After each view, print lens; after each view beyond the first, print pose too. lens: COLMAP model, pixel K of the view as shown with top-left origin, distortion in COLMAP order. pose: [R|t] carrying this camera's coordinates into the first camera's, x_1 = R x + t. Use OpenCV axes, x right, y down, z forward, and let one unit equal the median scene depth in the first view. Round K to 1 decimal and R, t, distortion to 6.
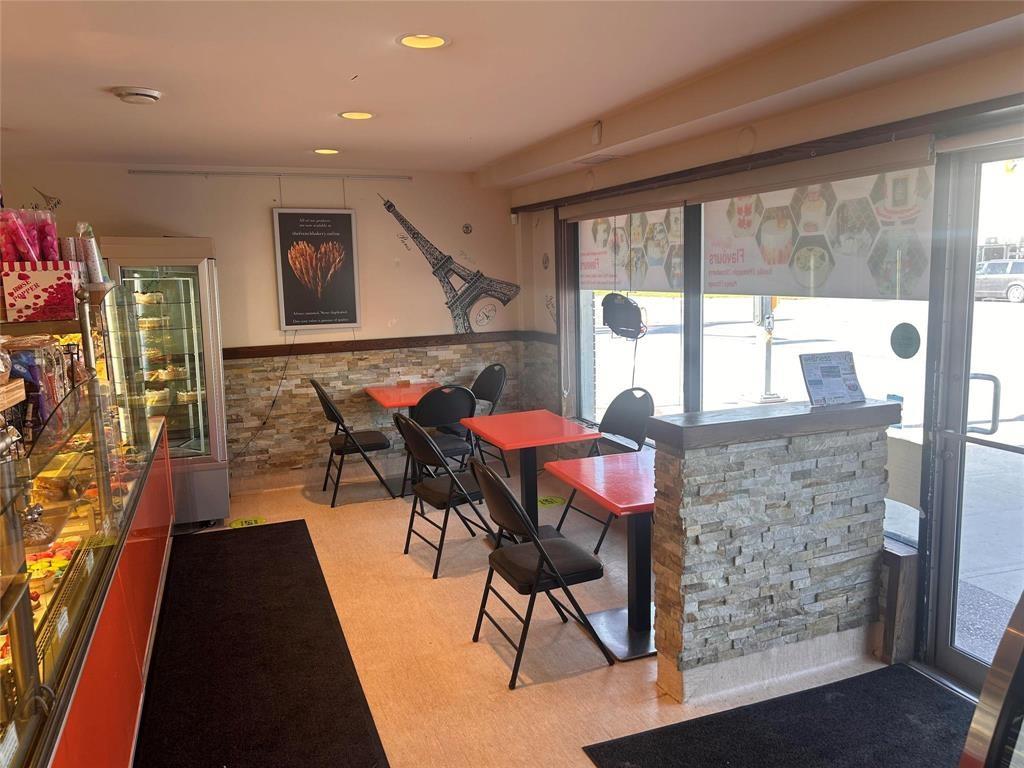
lens RADIAL K [[770.5, 0, 519.7], [0, 770.5, 386.9], [0, 0, 1]] dist [0.060954, -0.075794]
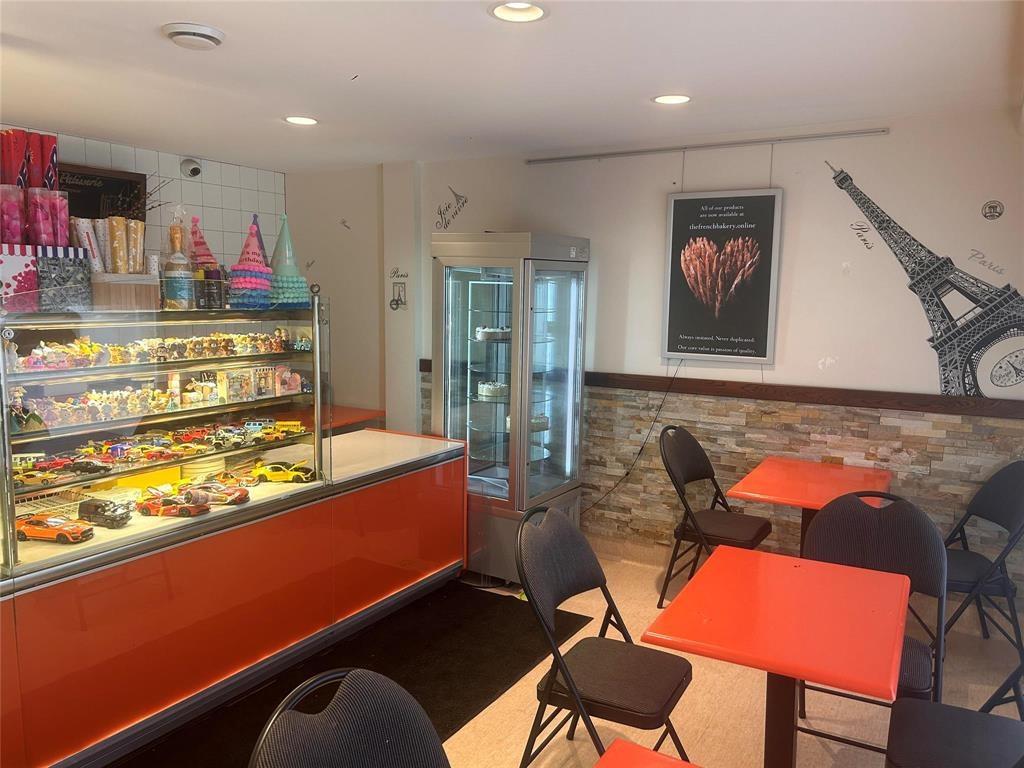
lens RADIAL K [[770.5, 0, 516.6], [0, 770.5, 374.1], [0, 0, 1]] dist [0.060954, -0.075794]
pose [[0.600299, 0.120591, -0.790632, 0.197911], [-0.149076, 0.988113, 0.037524, -0.063884], [0.785759, 0.095339, 0.611141, 0.436644]]
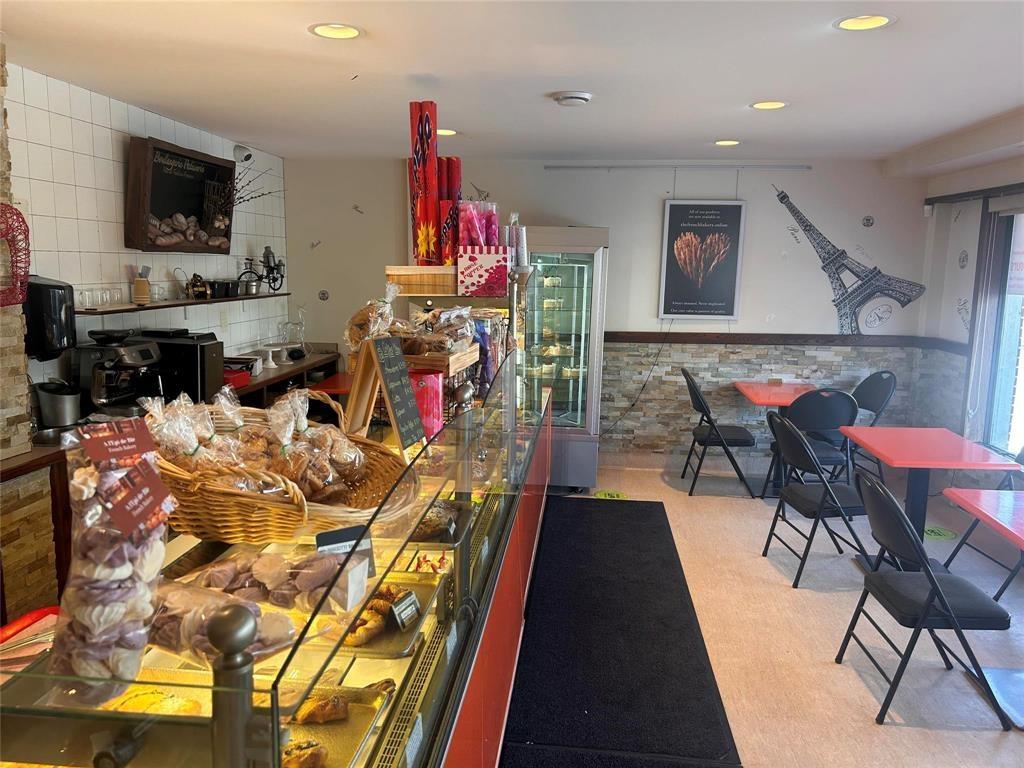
lens RADIAL K [[770.5, 0, 511.4], [0, 770.5, 387.5], [0, 0, 1]] dist [0.060954, -0.075794]
pose [[0.889751, 0.110478, -0.442875, -0.015158], [-0.105373, 0.993773, 0.036207, 0.002535], [0.444118, 0.014452, 0.895852, -0.012831]]
